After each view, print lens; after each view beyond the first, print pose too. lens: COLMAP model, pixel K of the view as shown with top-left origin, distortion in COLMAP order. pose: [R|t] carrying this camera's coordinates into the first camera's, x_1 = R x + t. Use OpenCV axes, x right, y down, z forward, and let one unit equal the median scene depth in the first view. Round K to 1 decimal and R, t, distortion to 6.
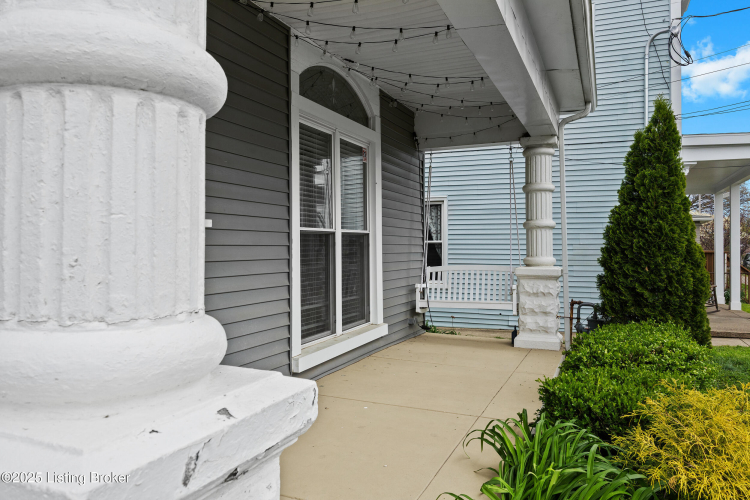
lens RADIAL K [[565.6, 0, 375.7], [0, 565.6, 245.0], [0, 0, 1]] dist [-0.017010, -0.001601]
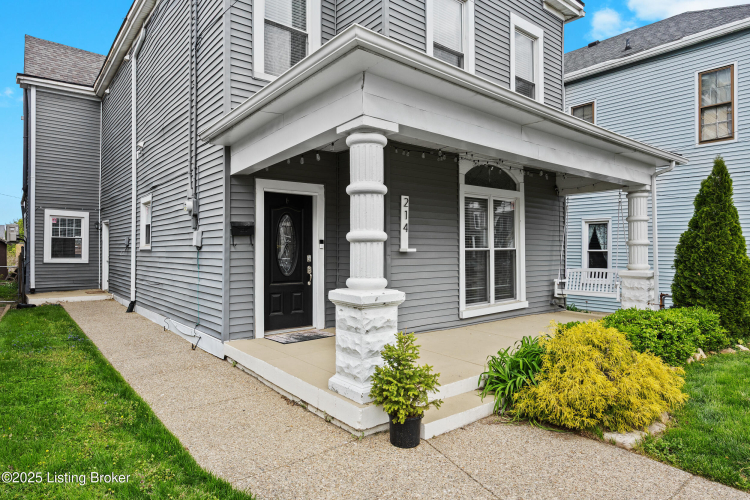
lens RADIAL K [[451.5, 0, 374.2], [0, 451.5, 249.0], [0, 0, 1]] dist [0.001611, 0.000231]
pose [[0.881289, 0.002159, -0.472574, 0.268818], [0.000208, 0.999988, 0.004957, -0.029256], [0.472578, -0.004466, 0.881277, -0.463815]]
